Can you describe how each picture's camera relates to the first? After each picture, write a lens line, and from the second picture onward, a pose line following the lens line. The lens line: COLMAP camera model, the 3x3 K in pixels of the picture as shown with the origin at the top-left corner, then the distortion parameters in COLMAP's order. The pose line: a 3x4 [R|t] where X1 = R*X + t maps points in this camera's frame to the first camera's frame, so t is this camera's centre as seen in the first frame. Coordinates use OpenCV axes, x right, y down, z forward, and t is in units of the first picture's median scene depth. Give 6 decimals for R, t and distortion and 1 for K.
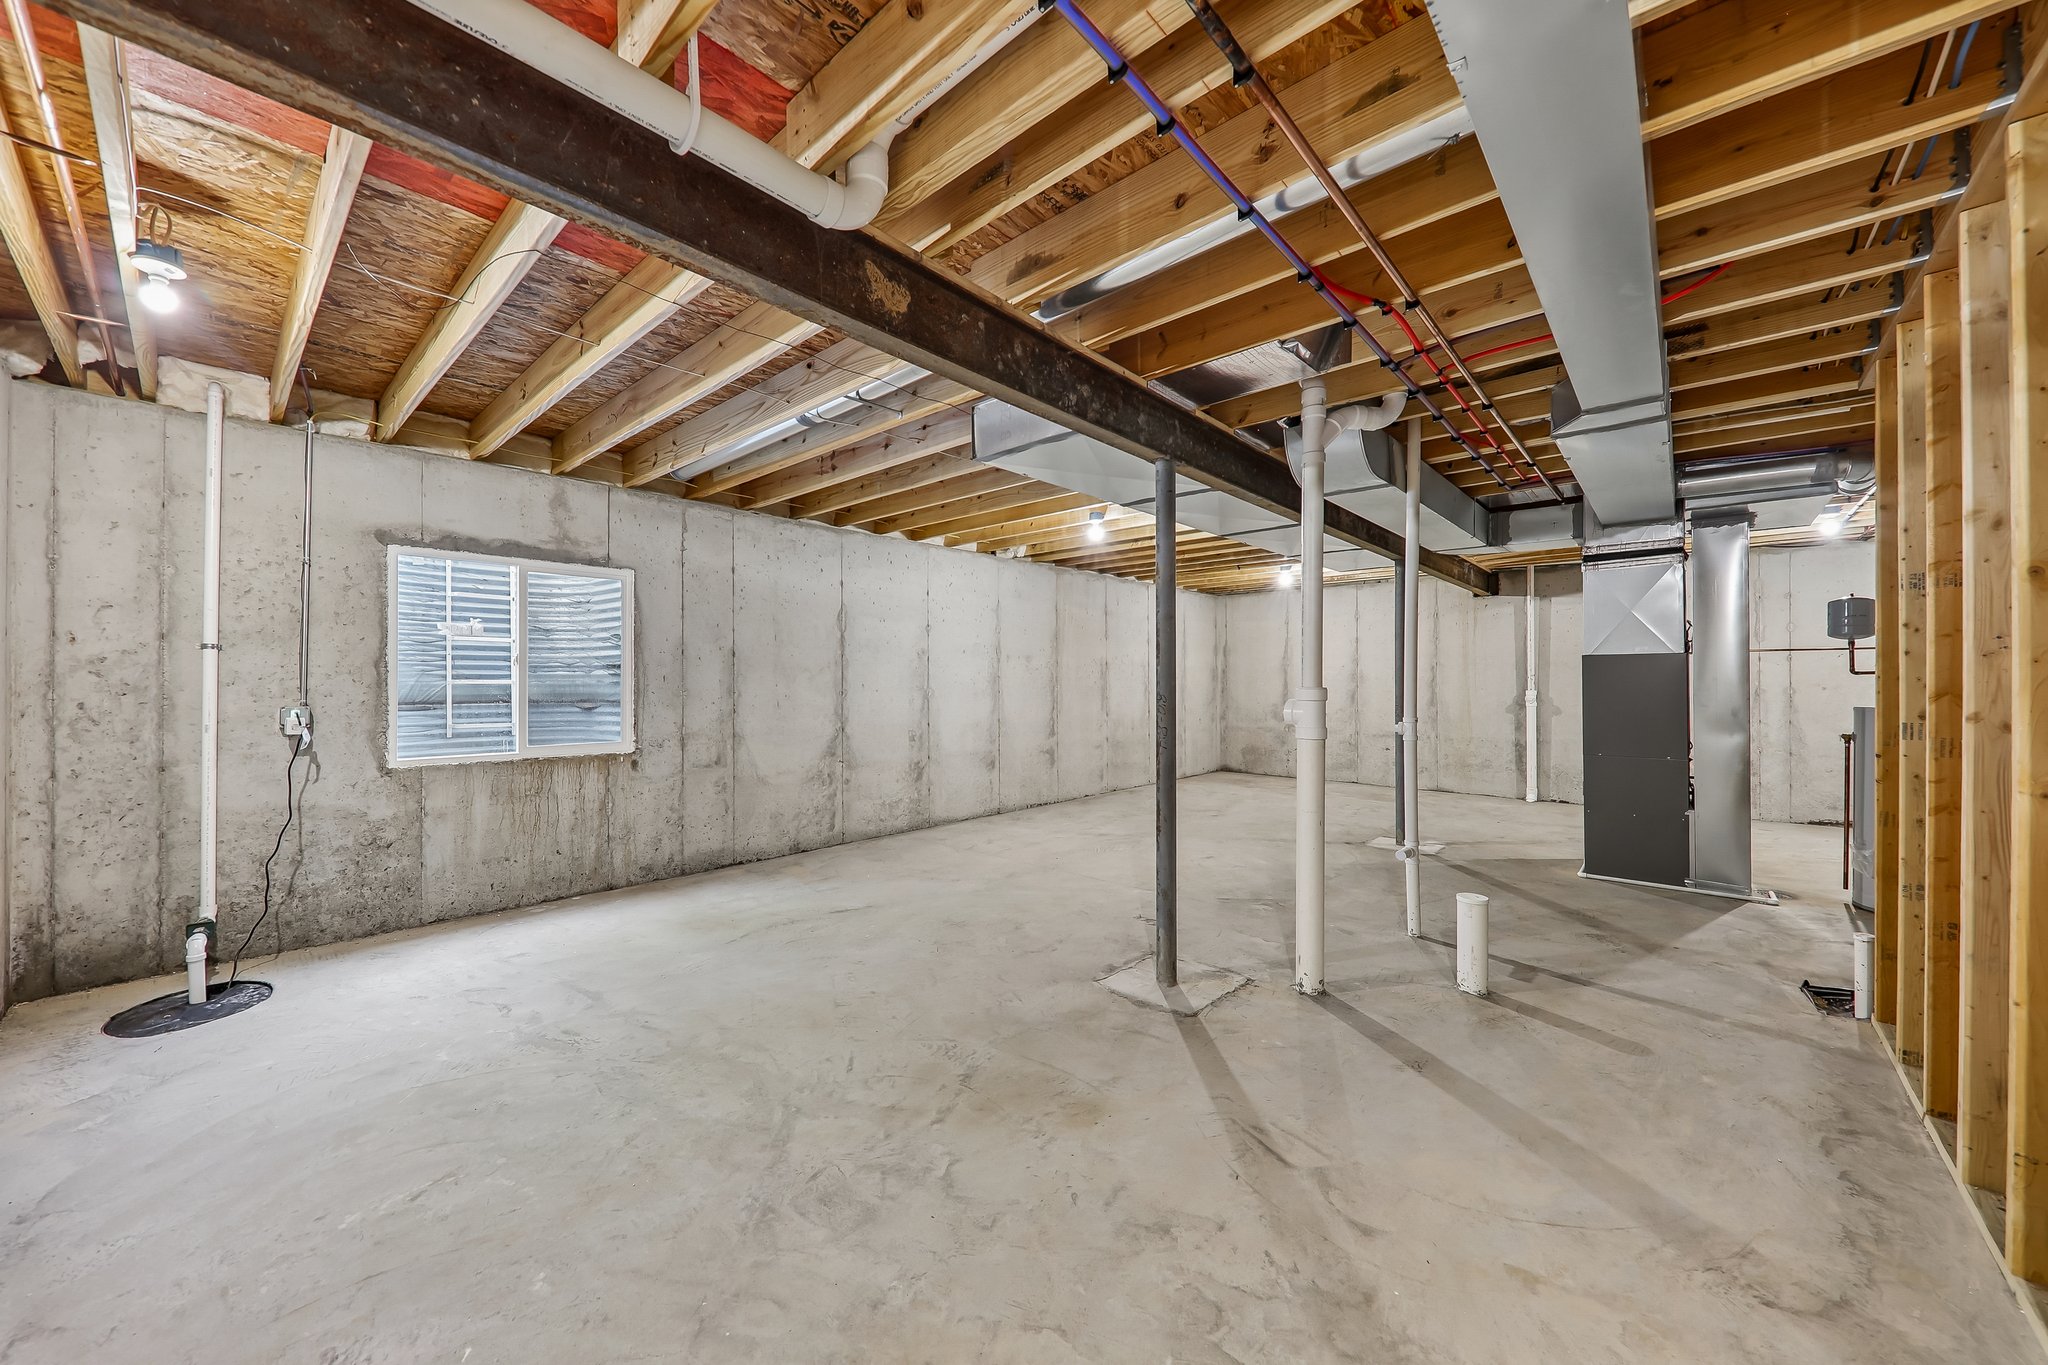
lens RADIAL K [[724.8, 0, 1038.0], [0, 724.8, 676.7], [0, 0, 1]] dist [0.003457, -0.000655]
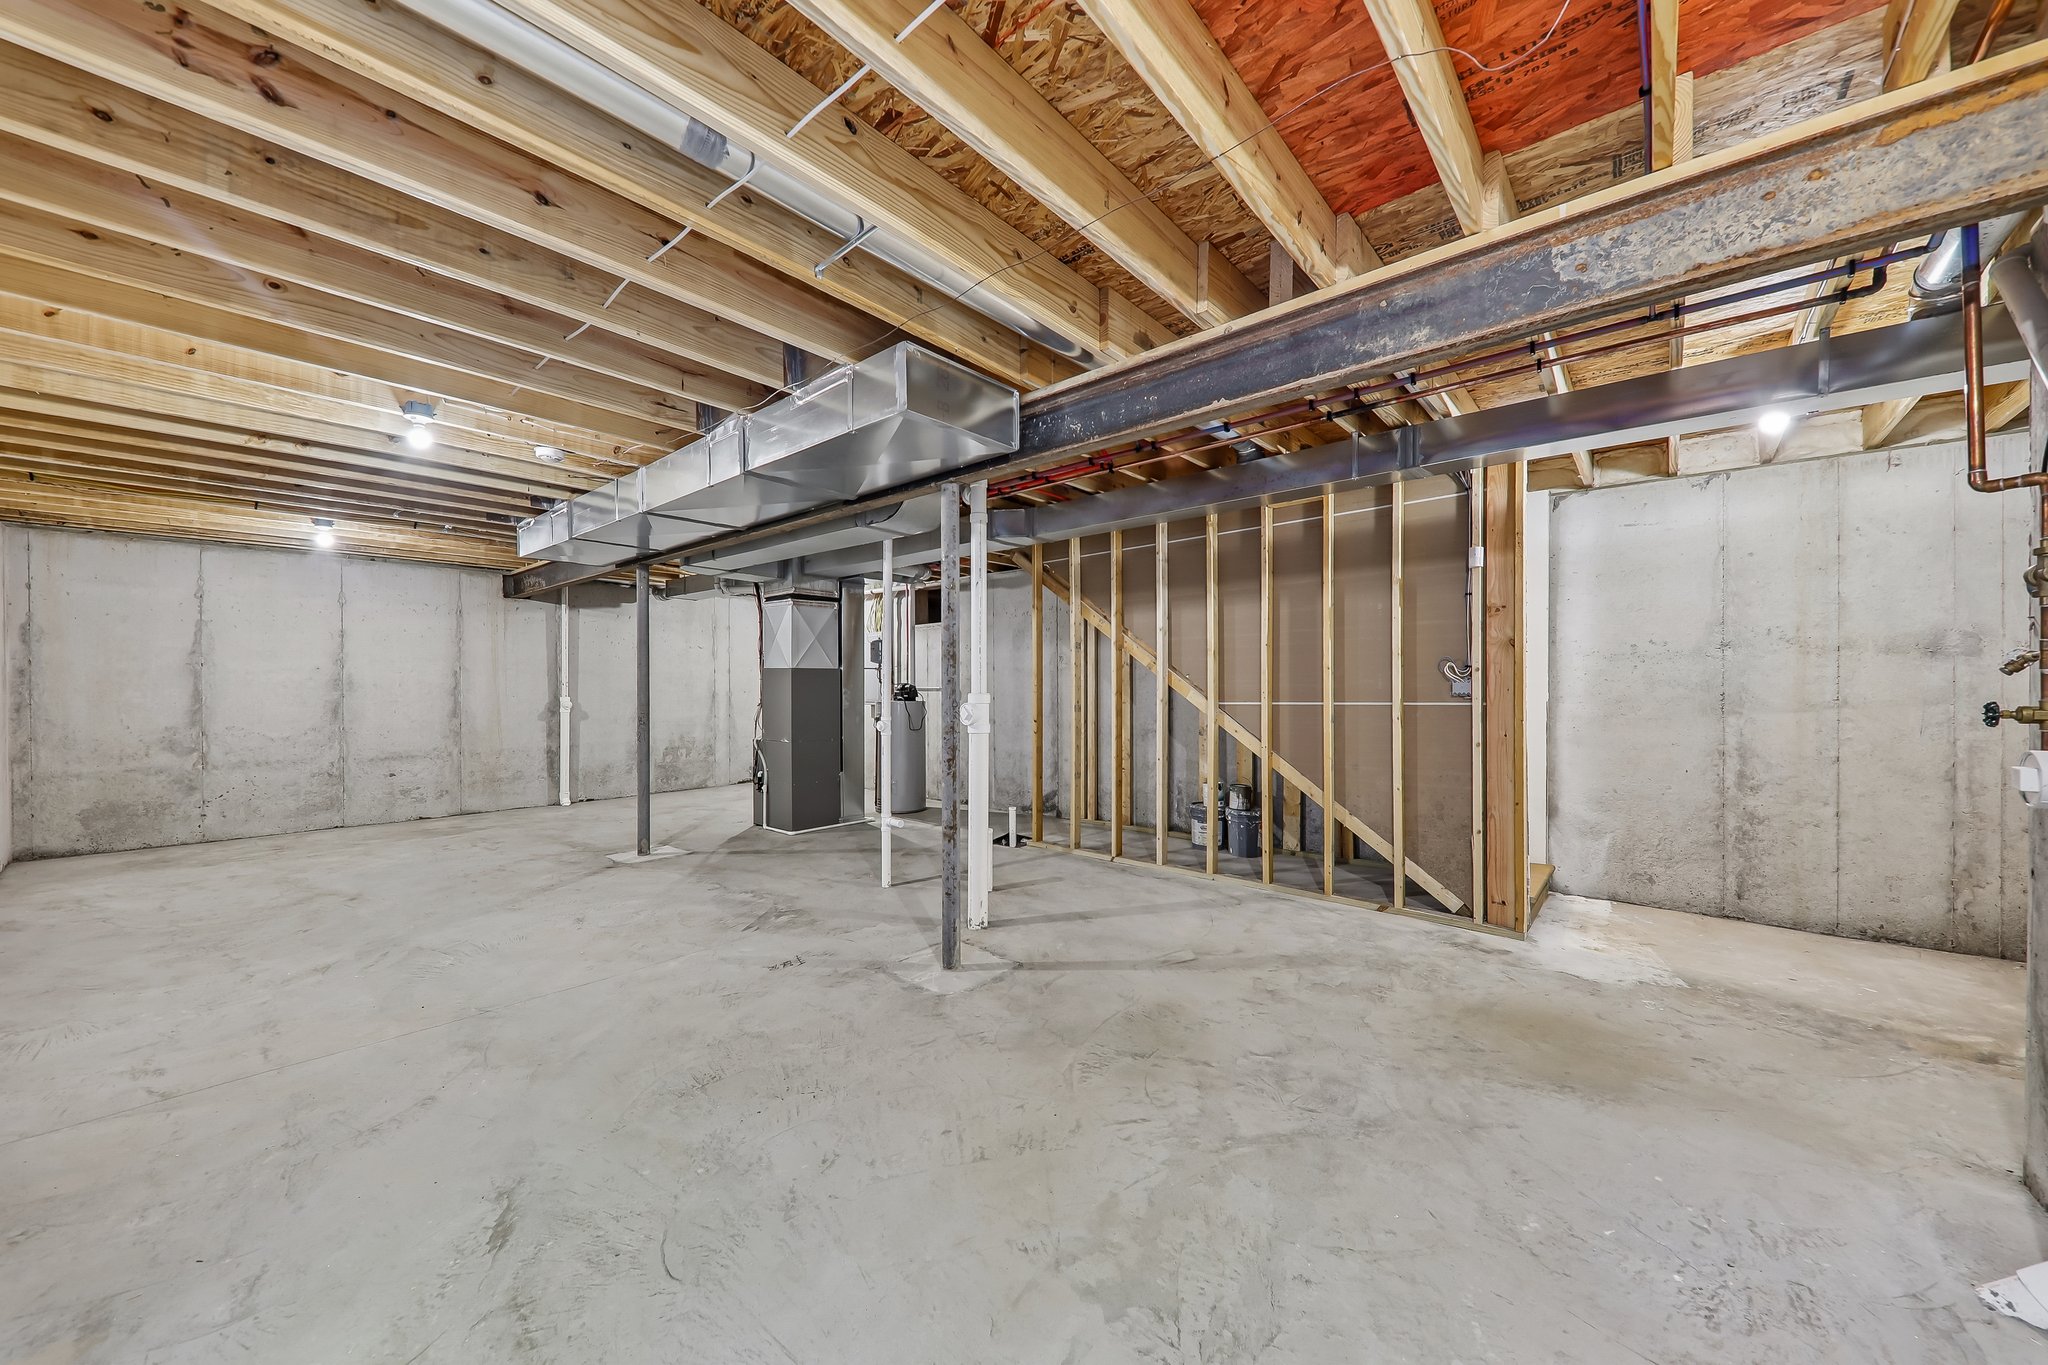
lens RADIAL K [[724.8, 0, 1036.6], [0, 724.8, 684.1], [0, 0, 1]] dist [0.003457, -0.000655]
pose [[-0.004405, 0.000411, 0.999990, -1.100478], [-0.001649, 0.999999, -0.000418, 0.000919], [-0.999989, -0.001651, -0.004404, 1.079208]]
